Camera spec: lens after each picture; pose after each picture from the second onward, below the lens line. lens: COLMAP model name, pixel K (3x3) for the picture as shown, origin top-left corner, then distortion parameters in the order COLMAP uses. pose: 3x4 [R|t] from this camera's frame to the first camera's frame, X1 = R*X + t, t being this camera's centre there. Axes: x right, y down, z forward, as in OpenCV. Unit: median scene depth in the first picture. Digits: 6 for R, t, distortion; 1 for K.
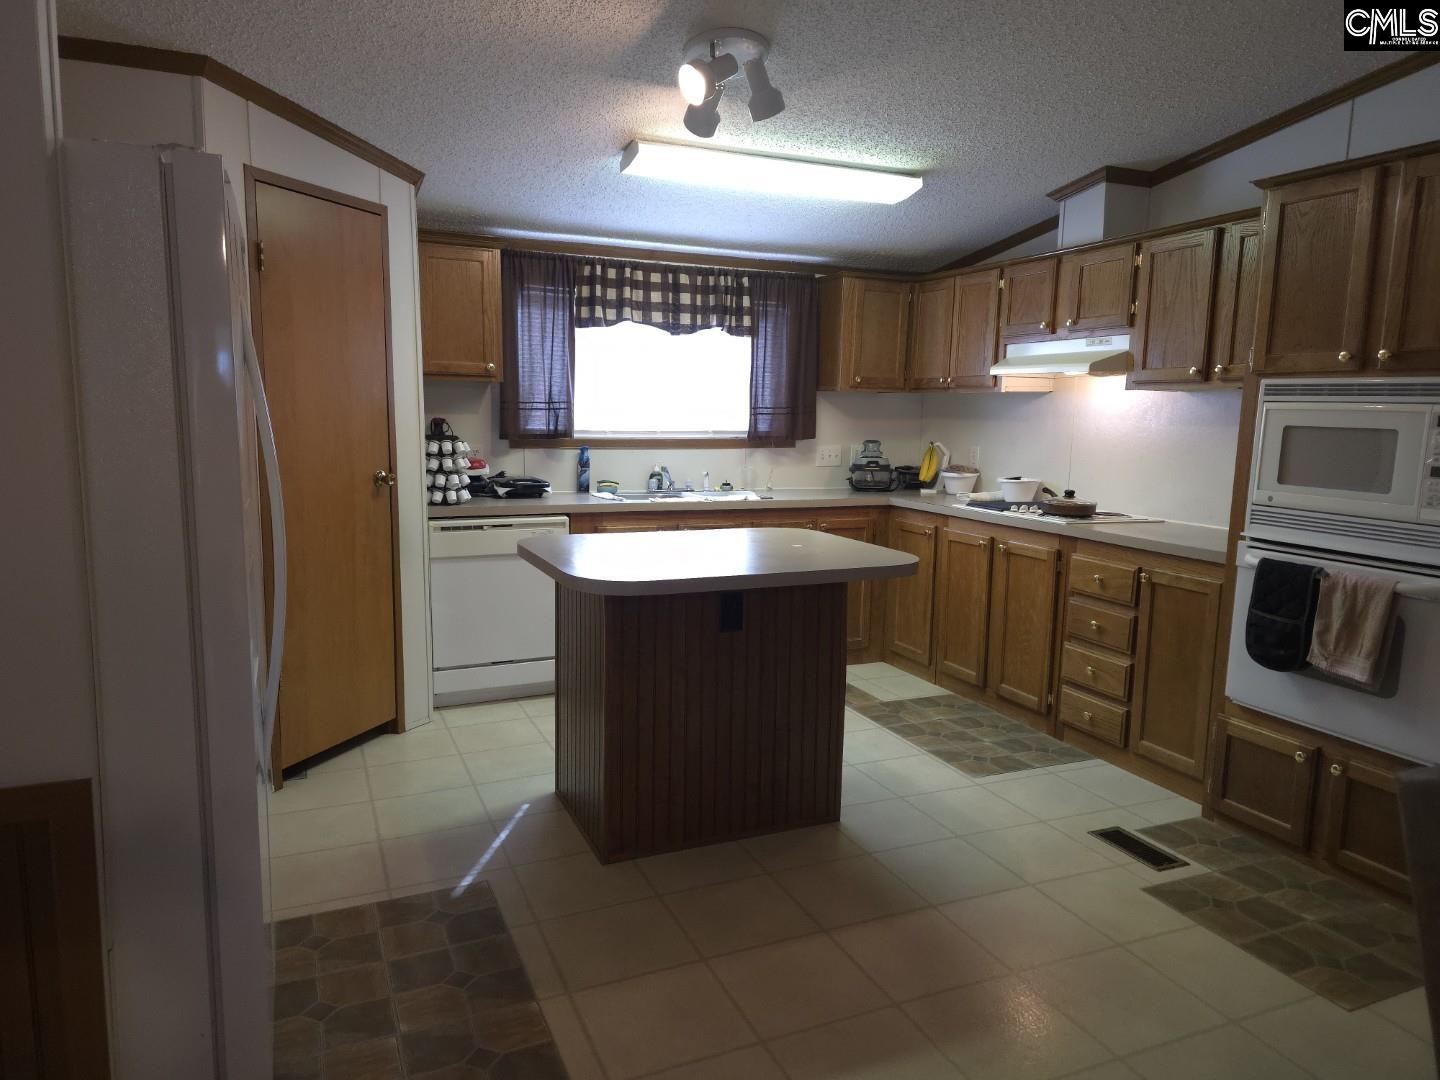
lens RADIAL K [[966.6, 0, 720.2], [0, 966.6, 543.2], [0, 0, 1]] dist [0.068002, -0.069321]
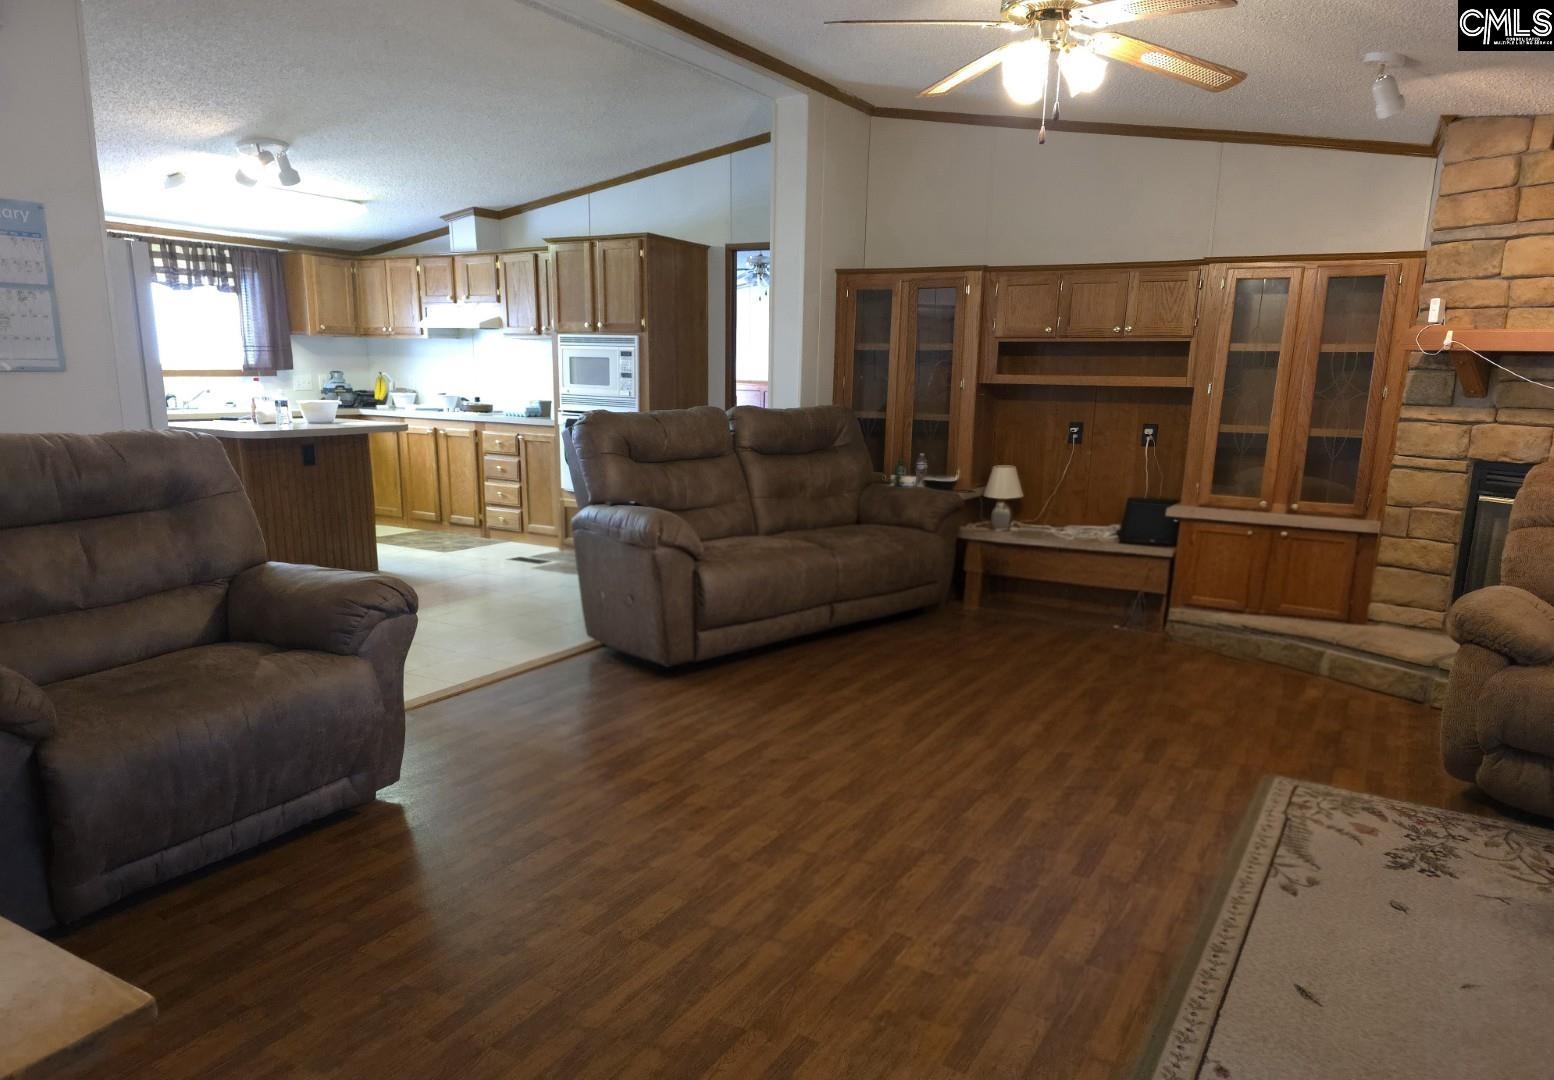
lens RADIAL K [[1045.3, 0, 797.0], [0, 1045.3, 604.5], [0, 0, 1]] dist [0.040815, -0.038278]
pose [[0.800729, -0.138458, 0.582806, -0.278614], [0.082538, 0.989142, 0.121592, 0.111932], [-0.593313, -0.049259, 0.803463, -0.733380]]
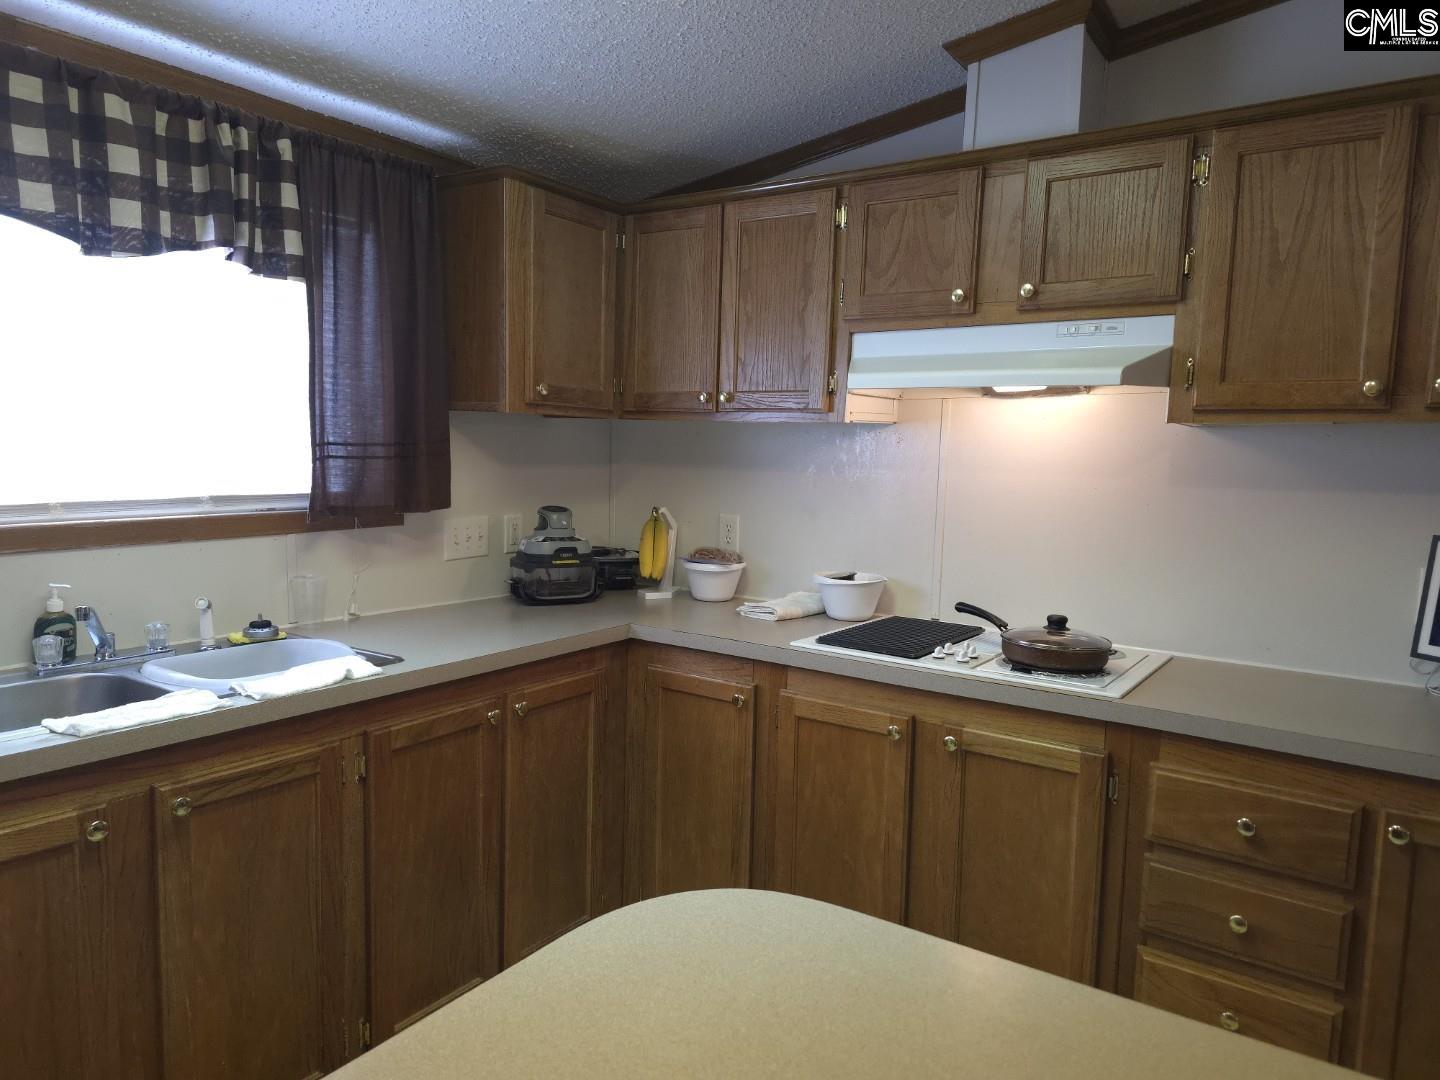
lens RADIAL K [[961.8, 0, 731.9], [0, 961.8, 546.4], [0, 0, 1]] dist [0.066698, -0.067890]
pose [[0.847480, -0.051747, 0.528300, -0.044722], [0.064148, 0.997927, -0.005157, -0.084940], [-0.526938, 0.038260, 0.849042, 0.563856]]
